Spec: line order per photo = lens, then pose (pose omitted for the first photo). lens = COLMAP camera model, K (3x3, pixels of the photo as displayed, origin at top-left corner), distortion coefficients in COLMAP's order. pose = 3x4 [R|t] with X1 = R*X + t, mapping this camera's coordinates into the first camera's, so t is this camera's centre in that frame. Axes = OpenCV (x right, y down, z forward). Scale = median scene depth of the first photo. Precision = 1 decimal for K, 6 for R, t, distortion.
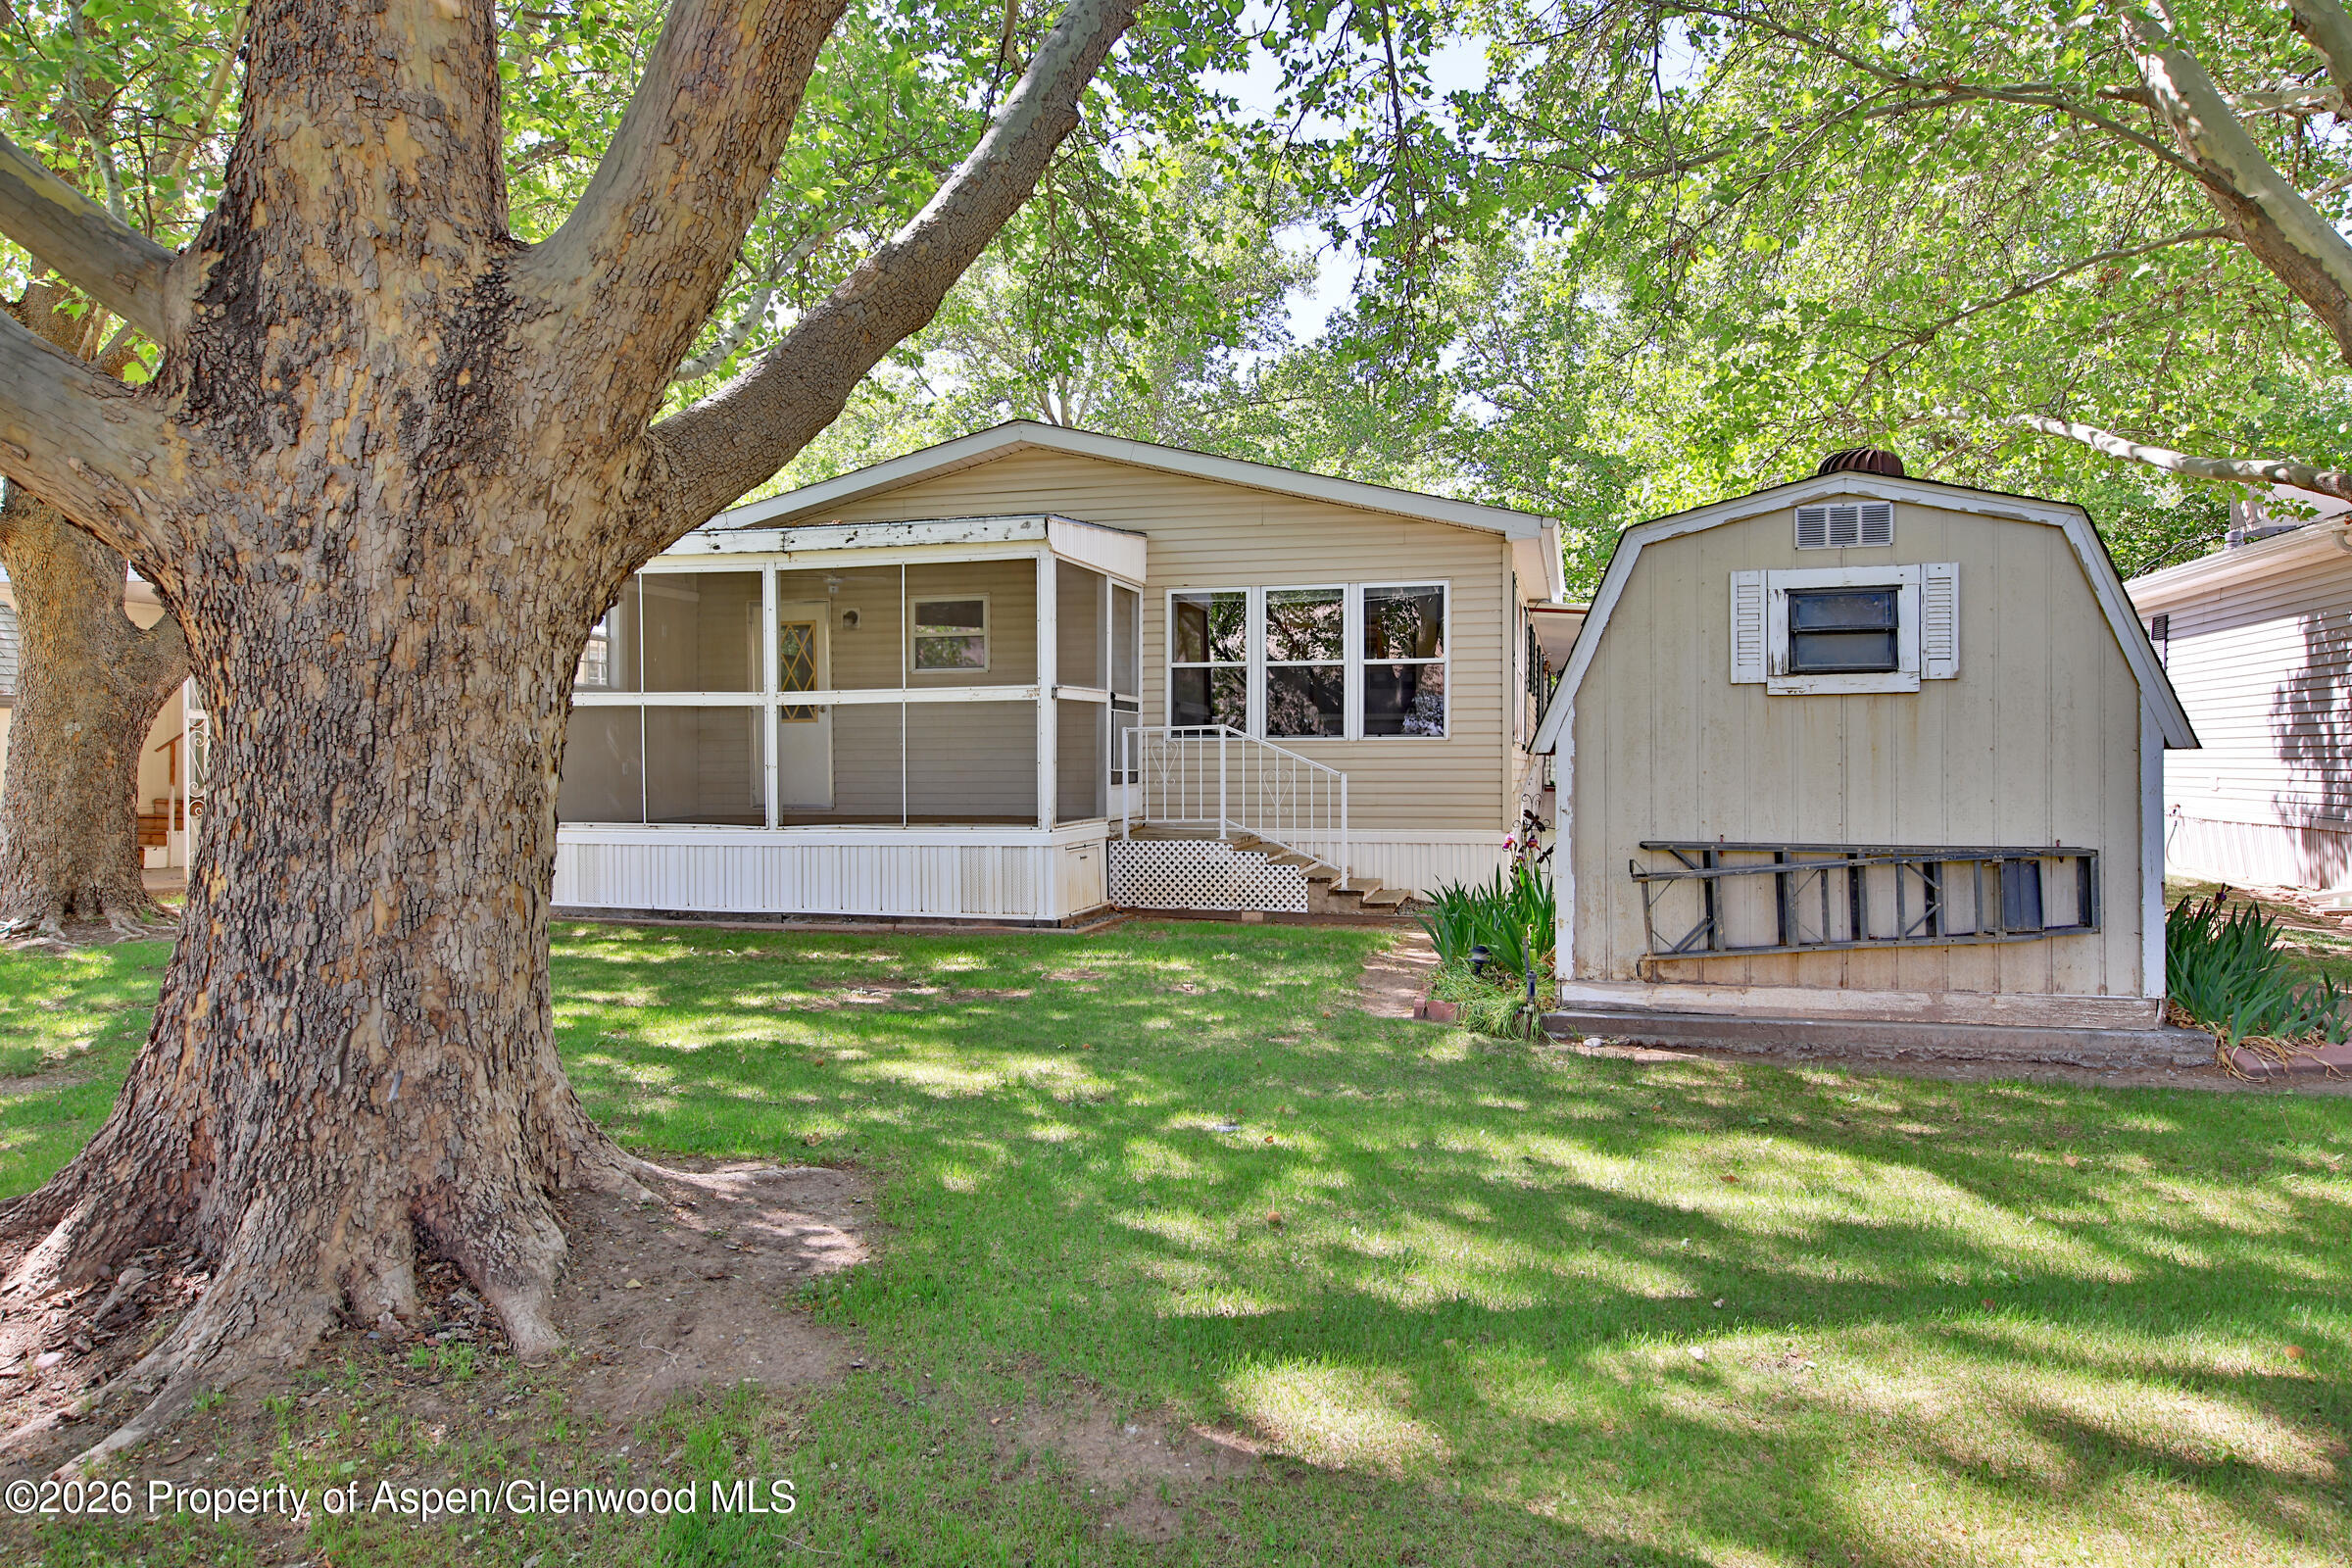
lens RADIAL K [[1542.6, 0, 1179.5], [0, 1542.6, 776.8], [0, 0, 1]] dist [0.006893, 0.000774]
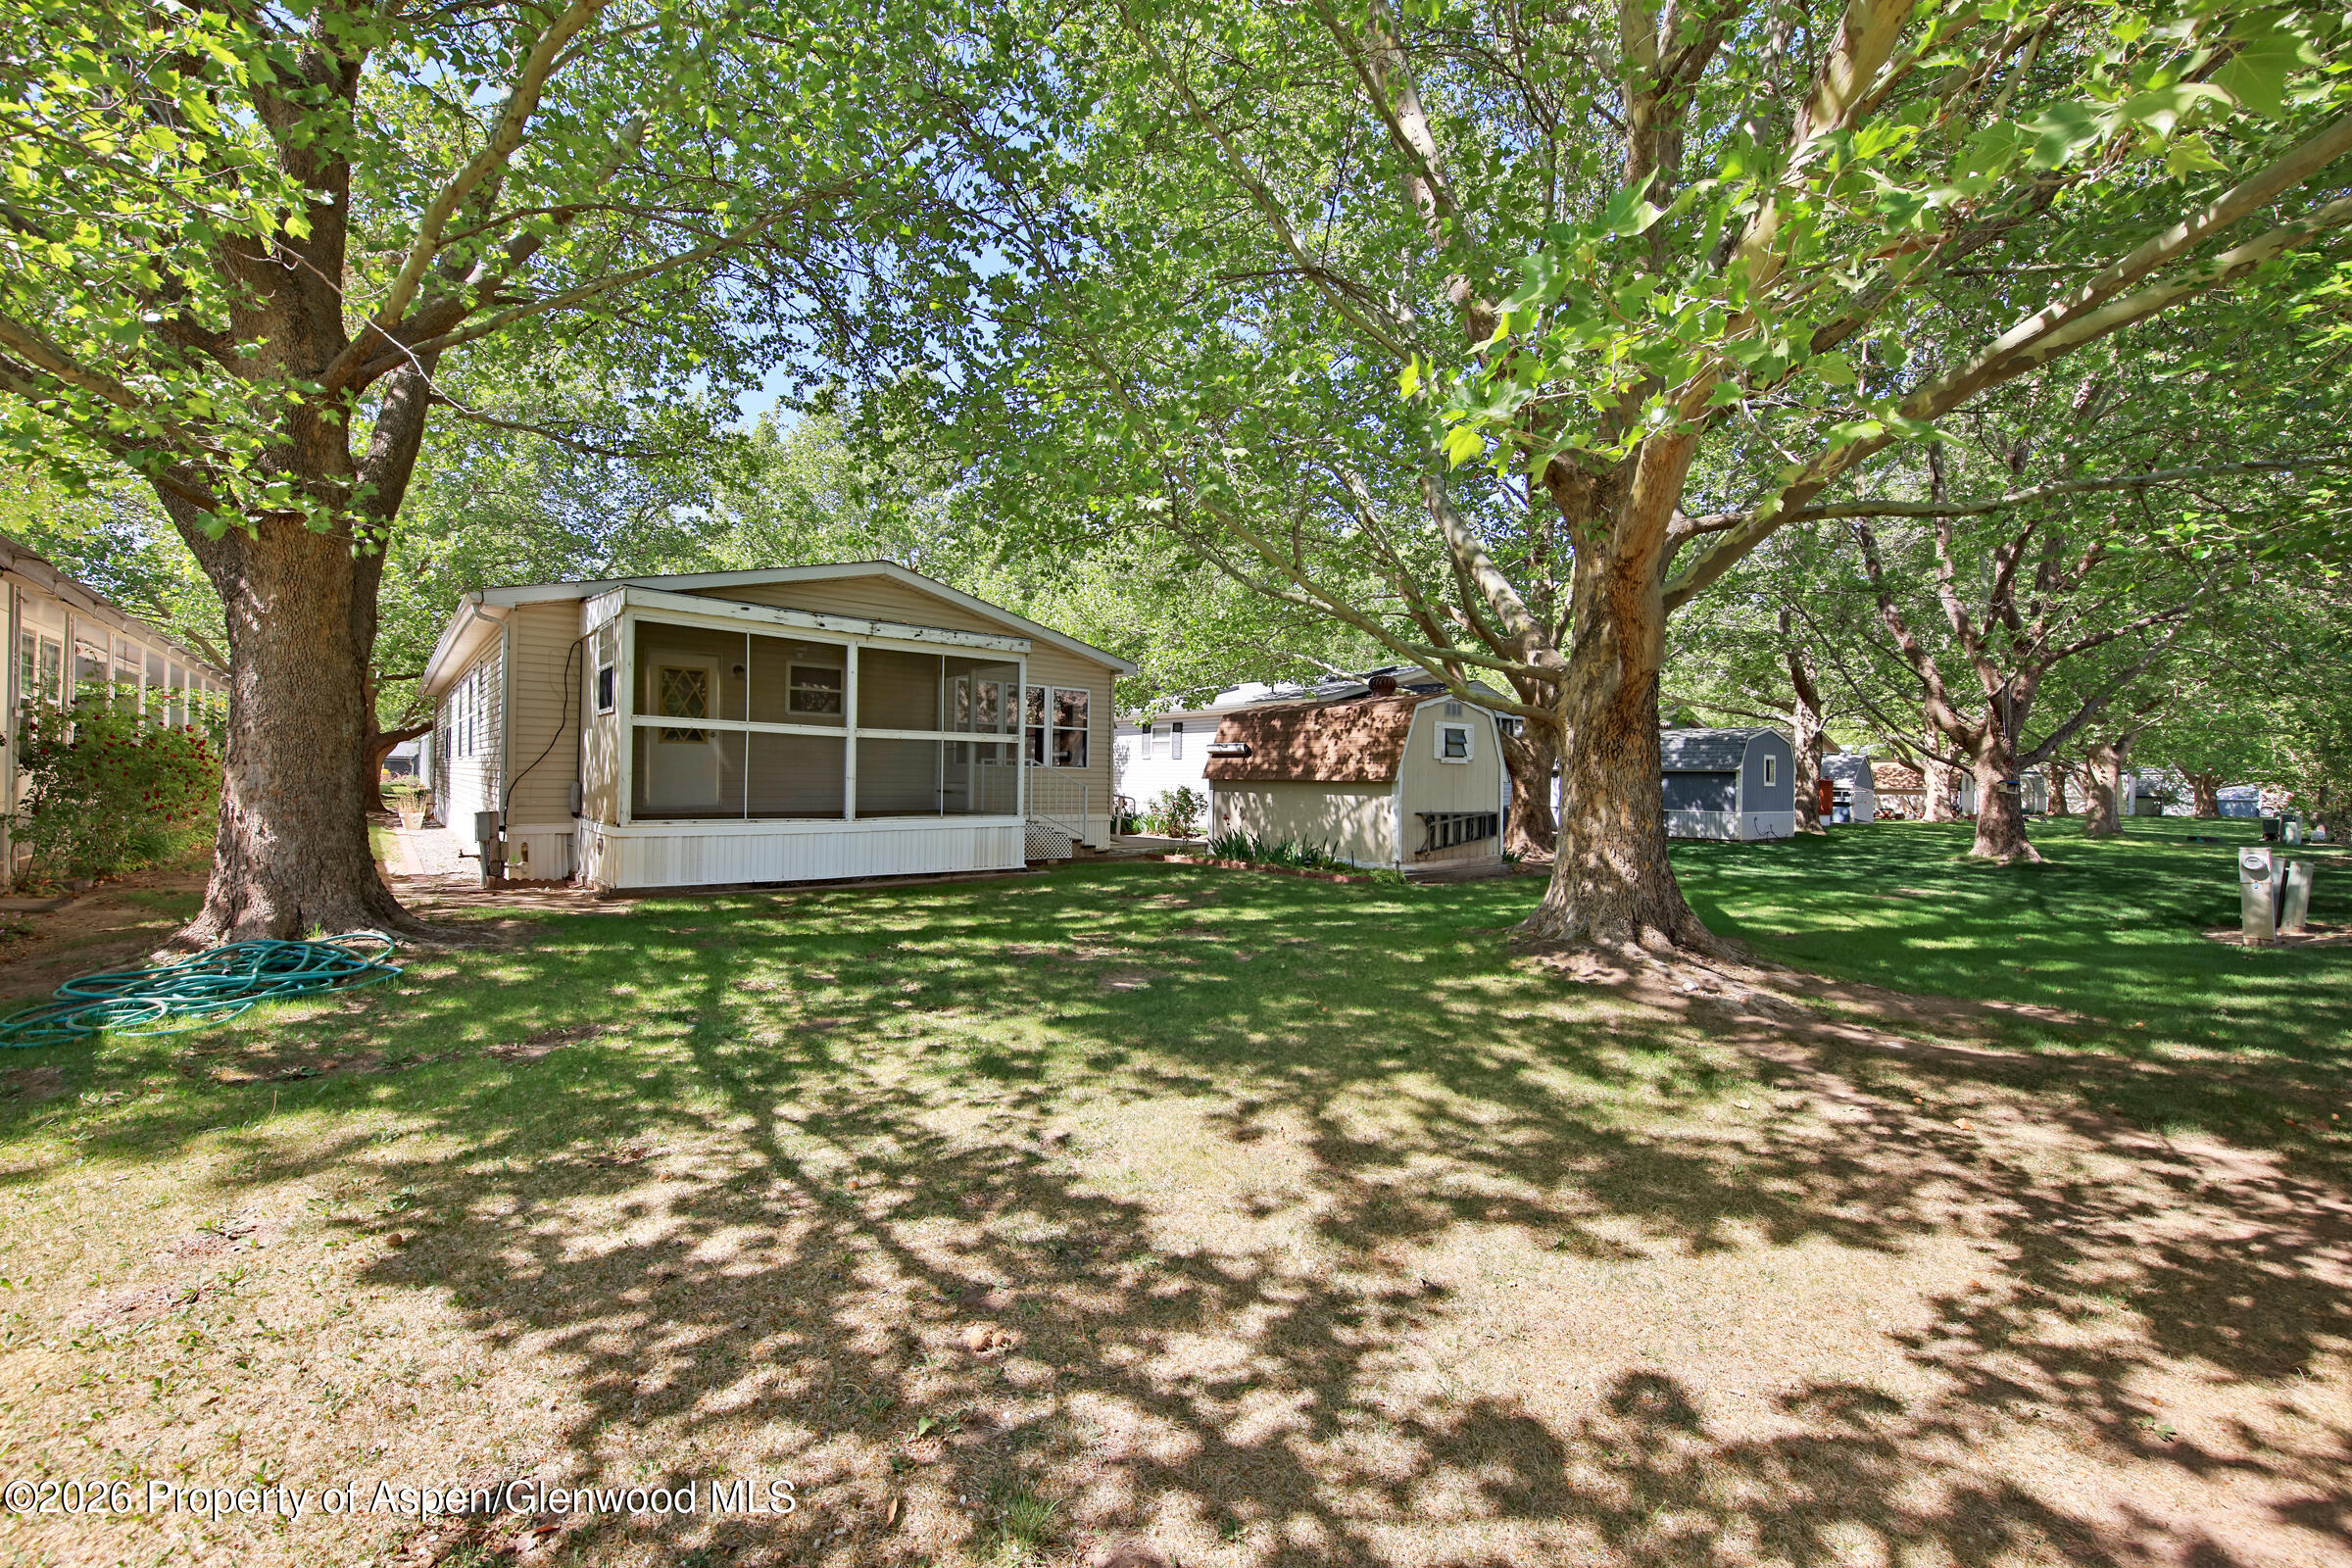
lens RADIAL K [[963.7, 0, 1180.8], [0, 963.7, 782.5], [0, 0, 1]] dist [-0.002401, 0.000133]
pose [[0.556576, 0.009479, 0.830743, -0.855167], [-0.006958, 0.999953, -0.006748, 0.001355], [-0.830767, -0.002024, 0.556616, 0.225171]]
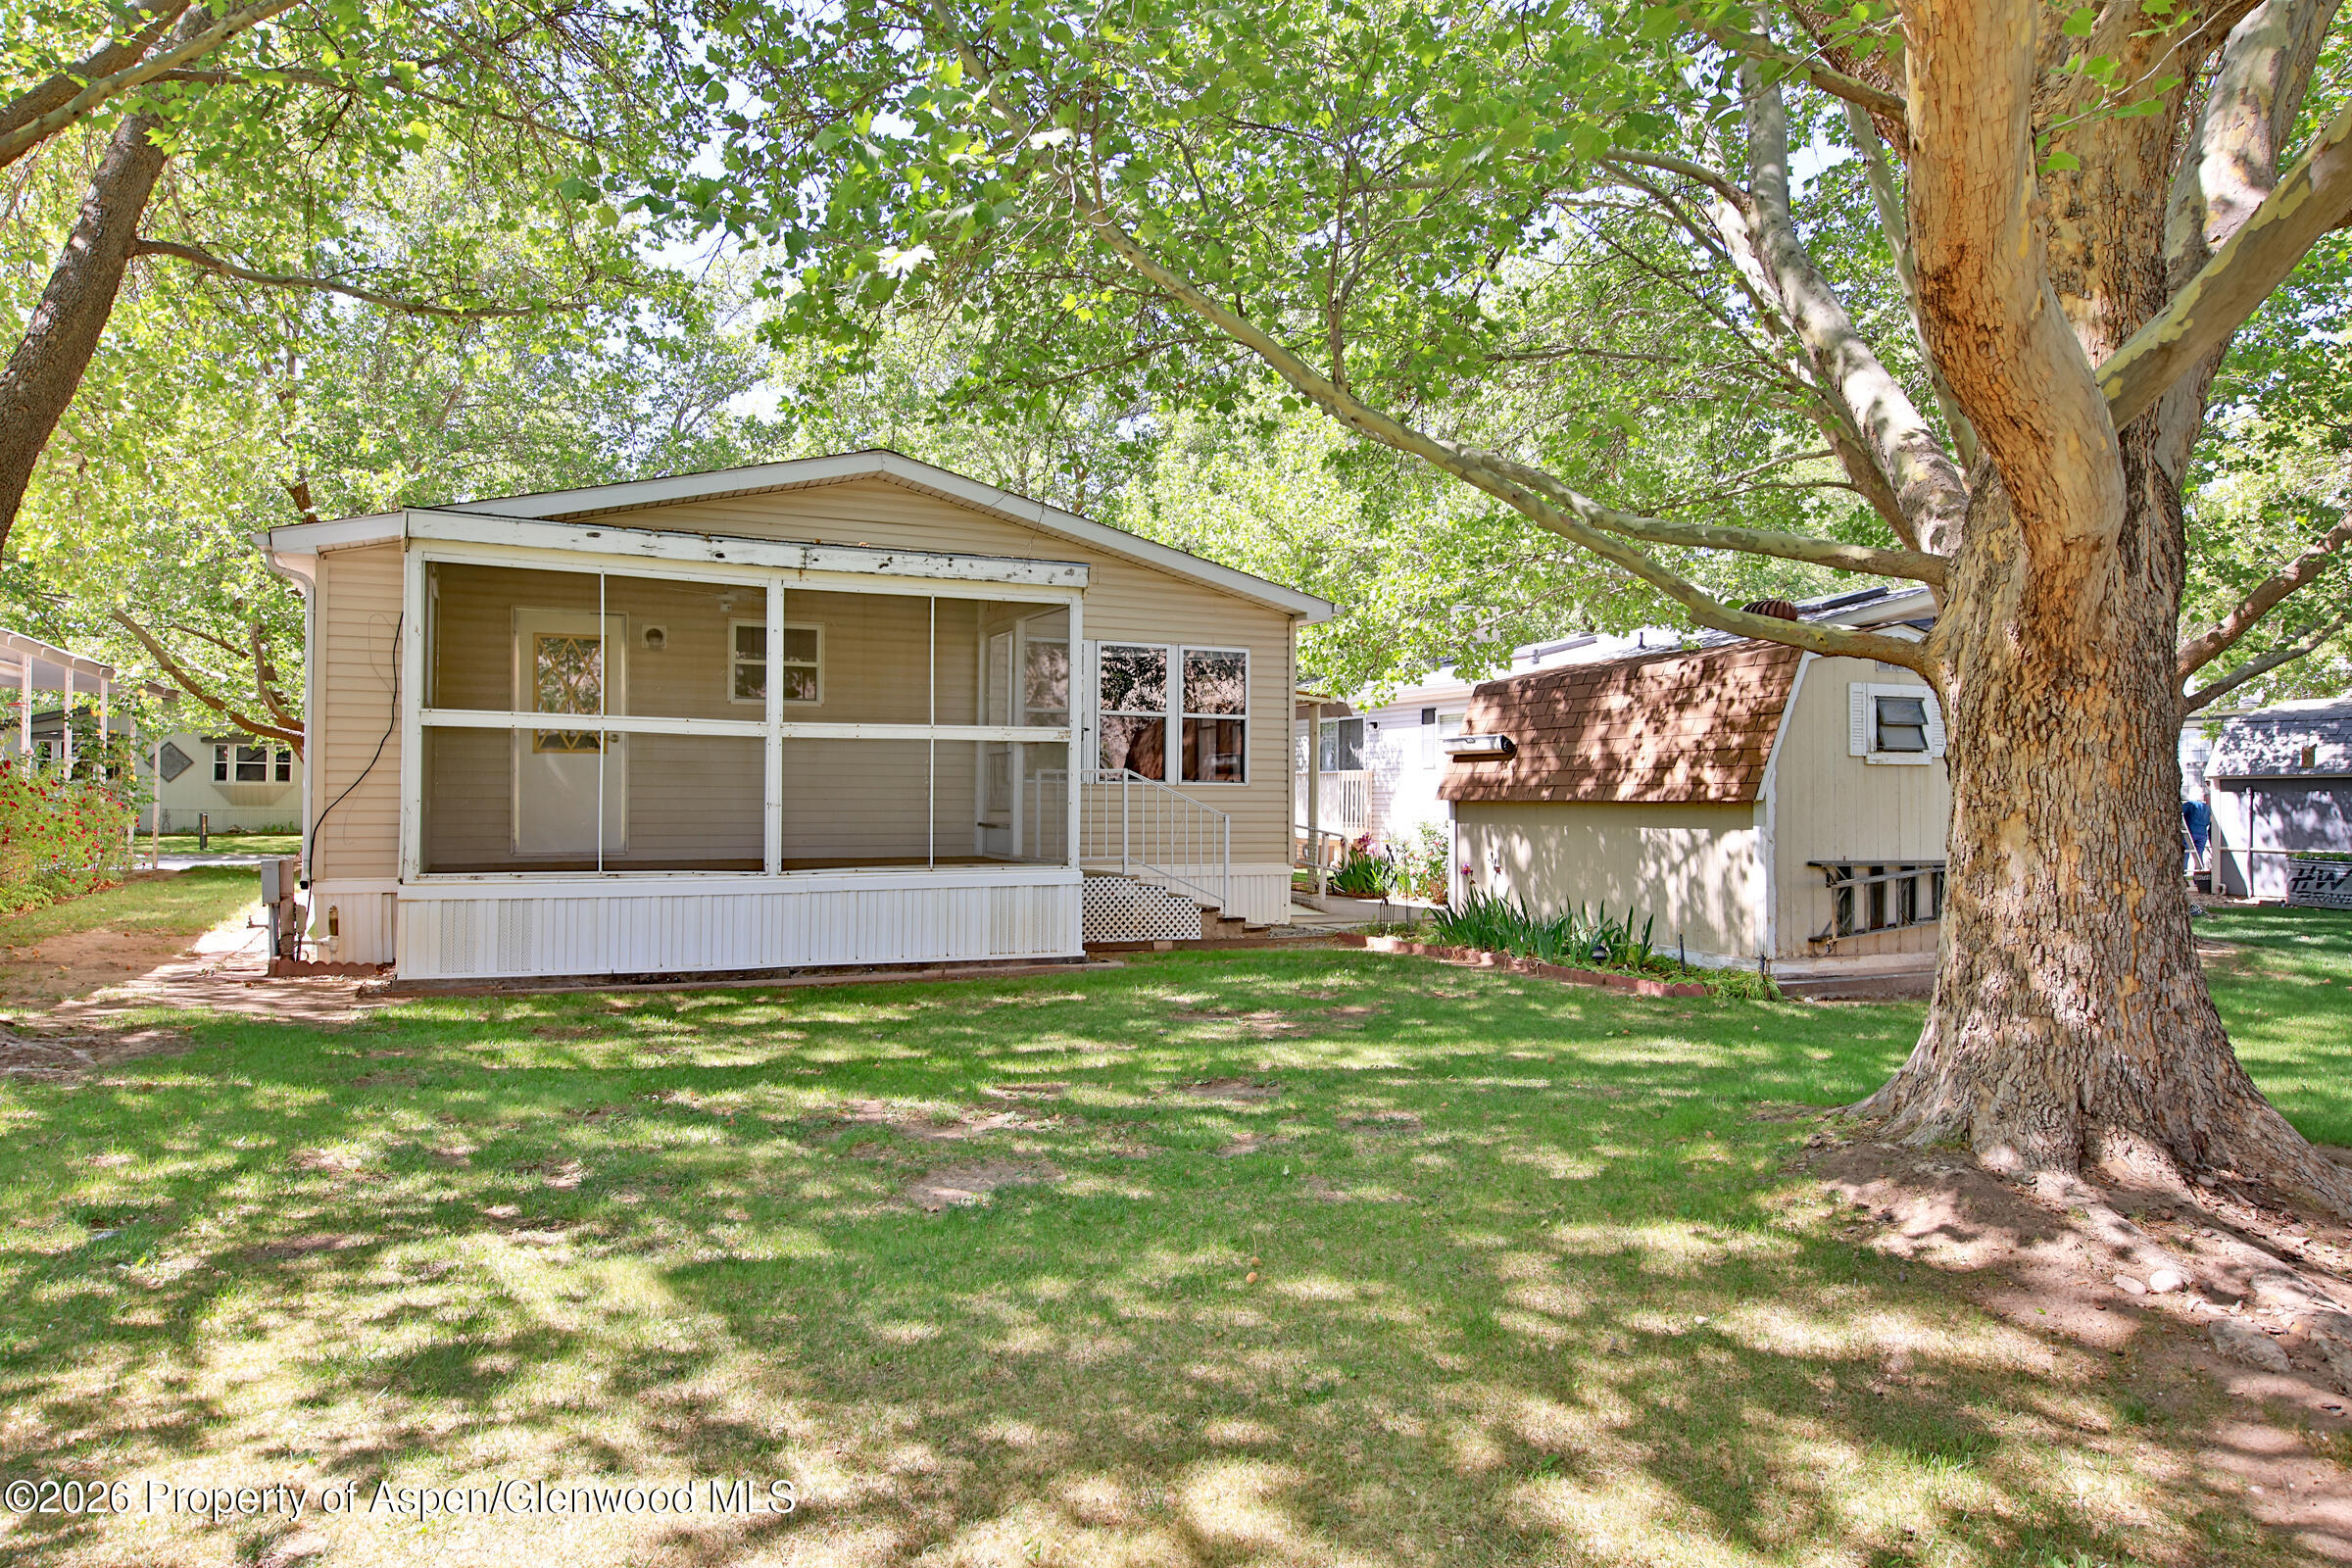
lens RADIAL K [[1542.6, 0, 1168.9], [0, 1542.6, 790.4], [0, 0, 1]] dist [0.006893, 0.000774]
pose [[0.763022, 0.013339, 0.646234, -0.670453], [-0.001131, 0.999813, -0.019302, 0.001815], [-0.646371, 0.013998, 0.762895, 0.165726]]
